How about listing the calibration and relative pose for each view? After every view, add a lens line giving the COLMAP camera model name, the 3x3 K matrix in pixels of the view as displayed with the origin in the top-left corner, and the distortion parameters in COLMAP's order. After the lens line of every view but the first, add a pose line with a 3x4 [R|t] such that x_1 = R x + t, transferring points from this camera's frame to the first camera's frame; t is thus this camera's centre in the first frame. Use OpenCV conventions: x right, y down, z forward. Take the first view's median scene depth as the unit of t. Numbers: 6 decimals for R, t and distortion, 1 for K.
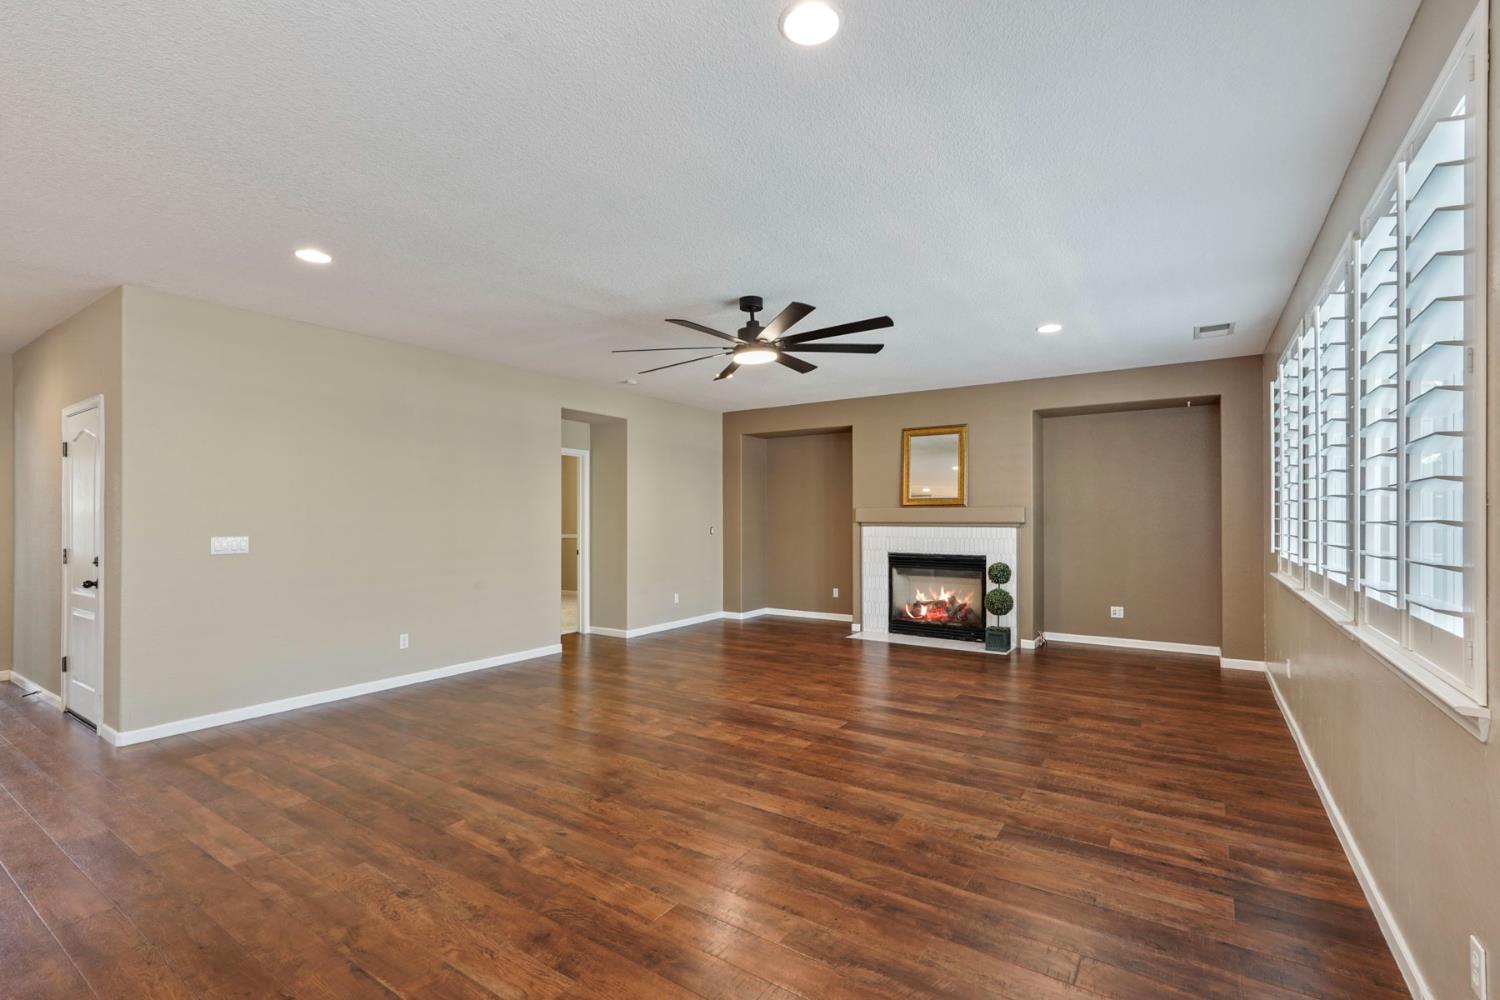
lens RADIAL K [[673.6, 0, 745.8], [0, 673.6, 509.5], [0, 0, 1]] dist [-0.007513, 0.004016]
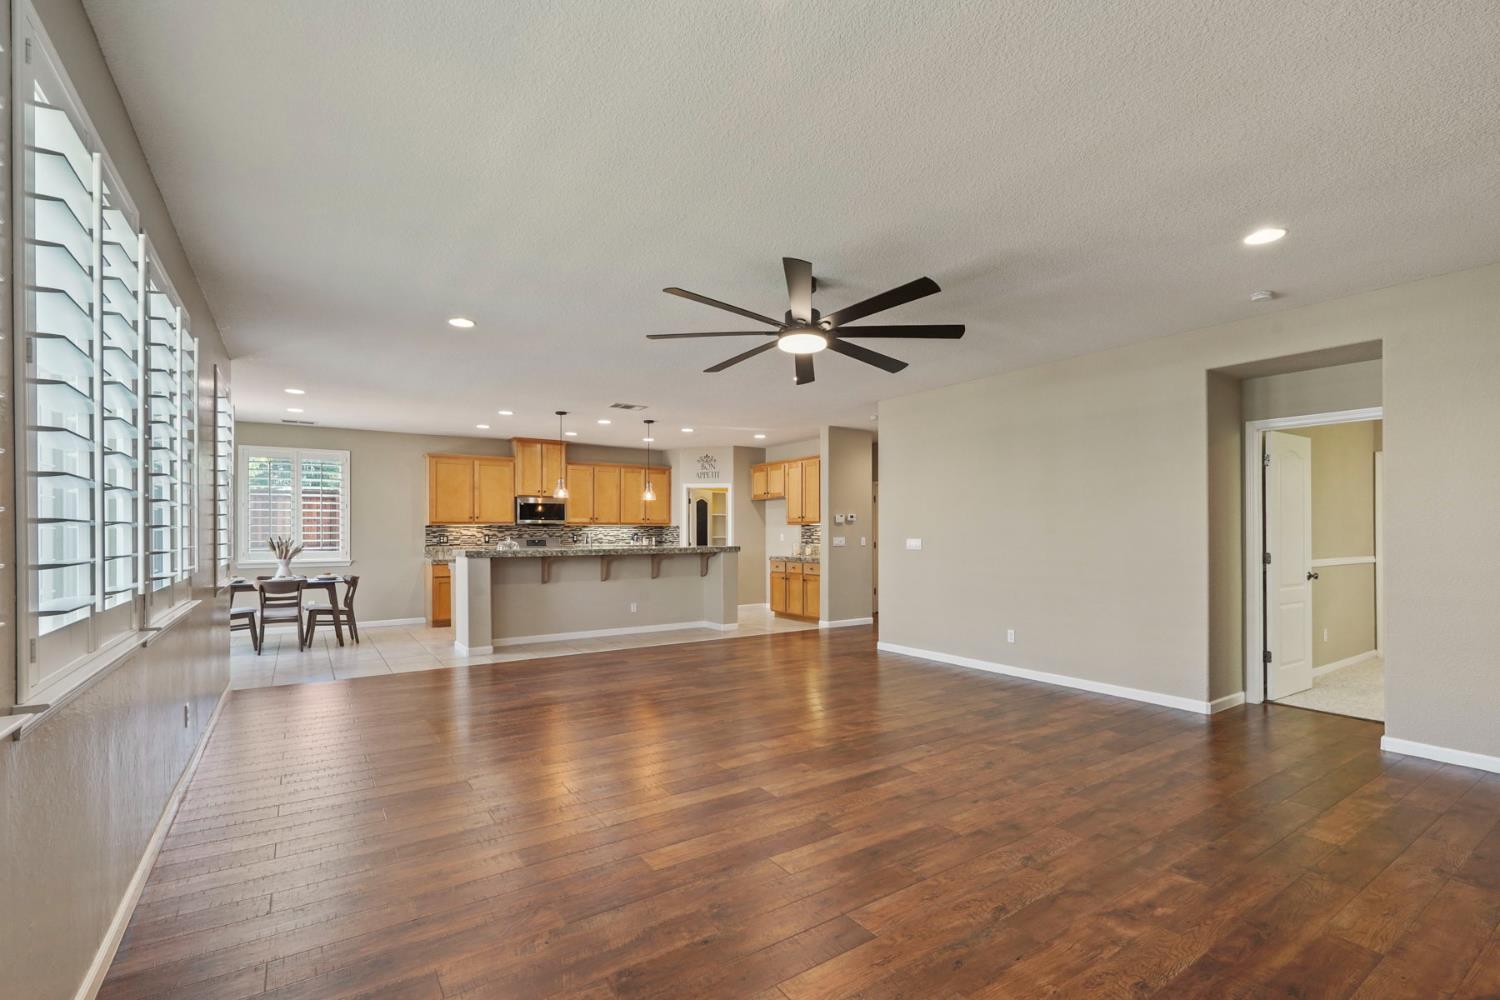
lens RADIAL K [[673.6, 0, 760.1], [0, 673.6, 536.9], [0, 0, 1]] dist [-0.007513, 0.004016]
pose [[-0.374138, 0.013838, -0.927270, 0.526589], [0.024429, 0.999689, 0.005062, 0.010636], [0.927051, -0.020758, -0.374359, 0.777115]]
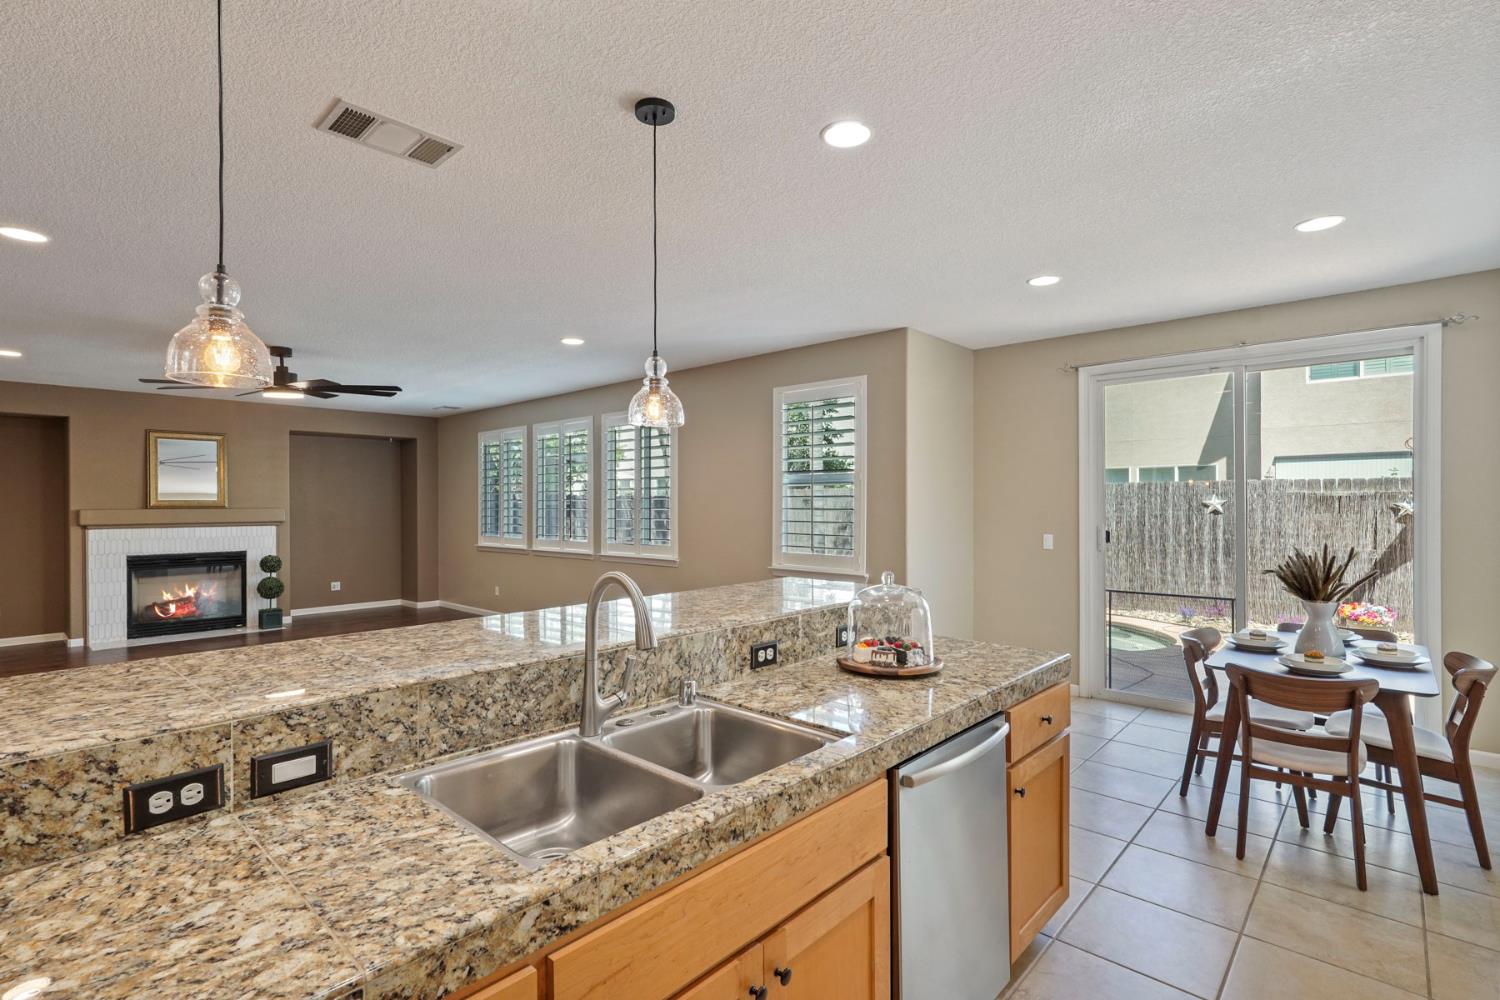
lens RADIAL K [[708.9, 0, 753.6], [0, 708.9, 508.3], [0, 0, 1]] dist [0.004109, 0.003149]
pose [[0.152745, -0.003781, 0.988258, -0.708861], [-0.007152, 0.999962, 0.004931, -0.016530], [-0.988240, -0.007821, 0.152712, -0.044422]]
